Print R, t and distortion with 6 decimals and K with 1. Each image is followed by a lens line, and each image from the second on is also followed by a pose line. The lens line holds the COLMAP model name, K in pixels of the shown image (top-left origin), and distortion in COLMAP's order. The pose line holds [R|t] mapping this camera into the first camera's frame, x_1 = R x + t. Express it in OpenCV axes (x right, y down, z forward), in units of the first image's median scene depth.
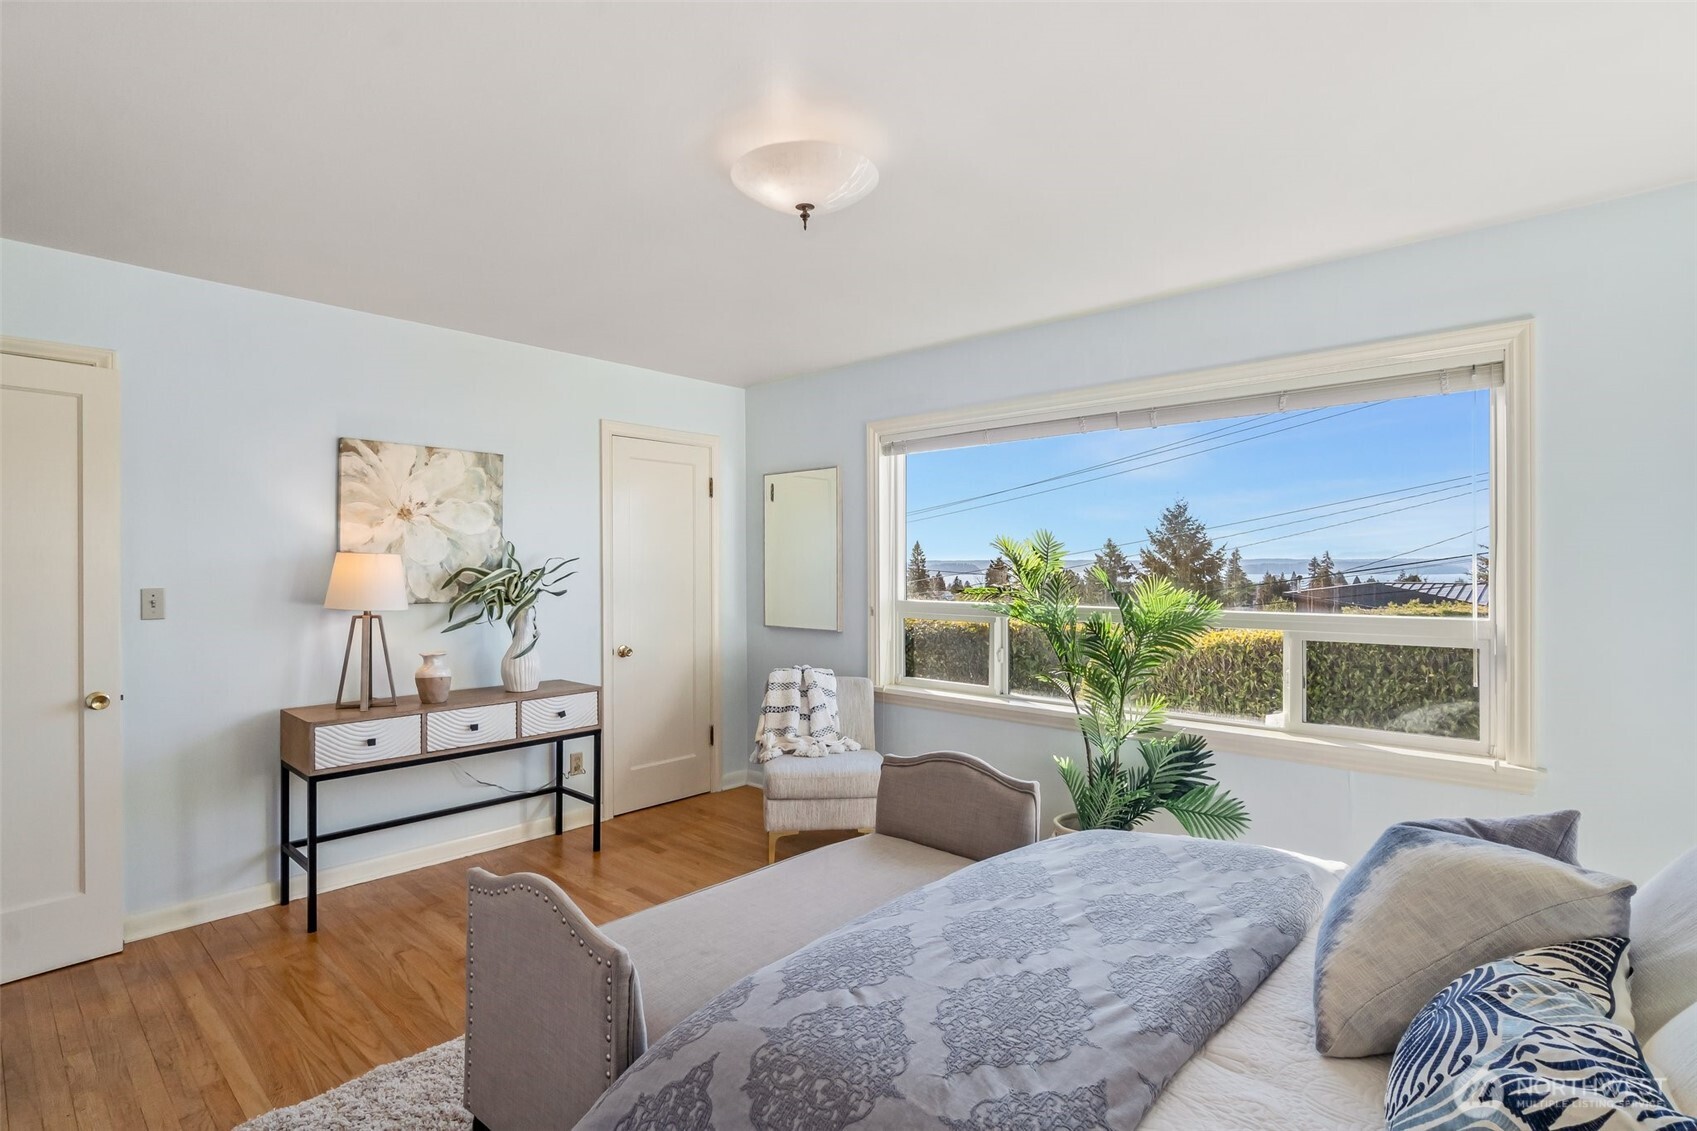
lens RADIAL K [[825.9, 0, 839.0], [0, 825.9, 565.3], [0, 0, 1]] dist [0.003324, 0.000336]
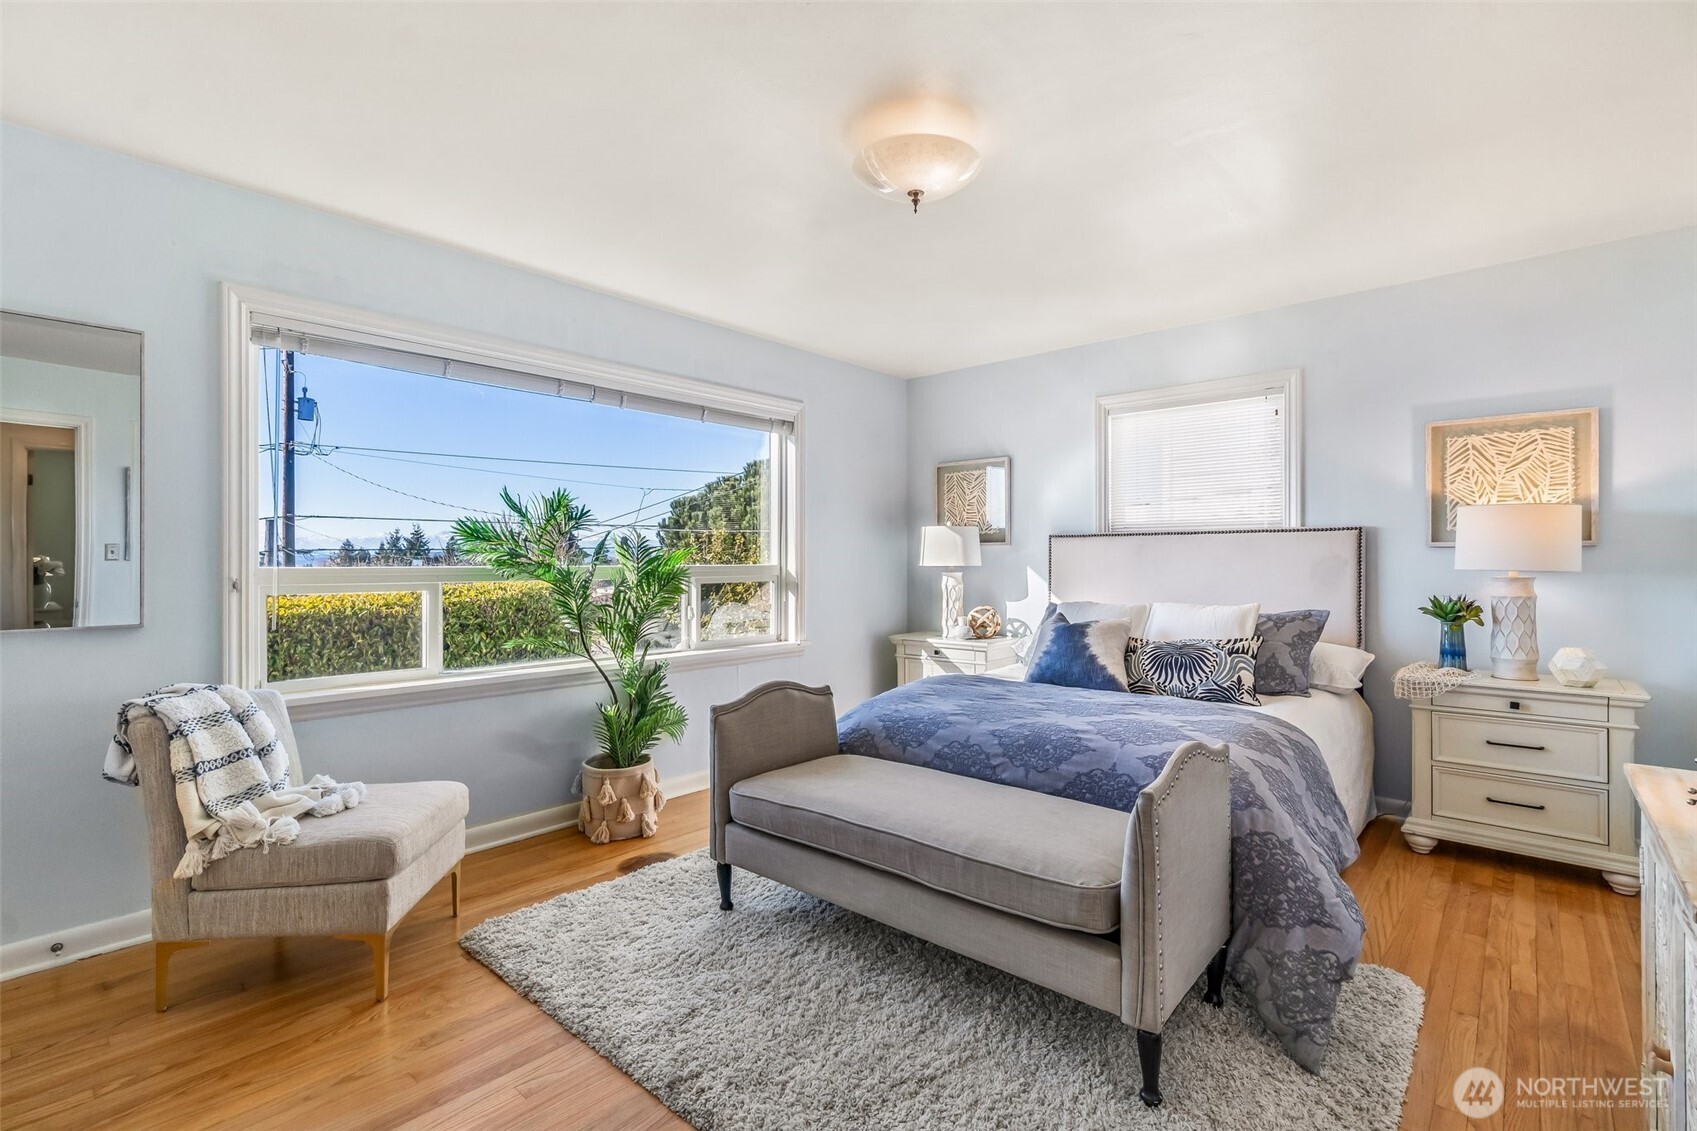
lens RADIAL K [[773.2, 0, 847.5], [0, 773.2, 561.8], [0, 0, 1]] dist [0.000013, -0.000034]
pose [[-0.016409, -0.001948, 0.999863, -0.594866], [0.000924, 0.999998, 0.001964, 0.039190], [-0.999865, 0.000956, -0.016407, 0.590899]]
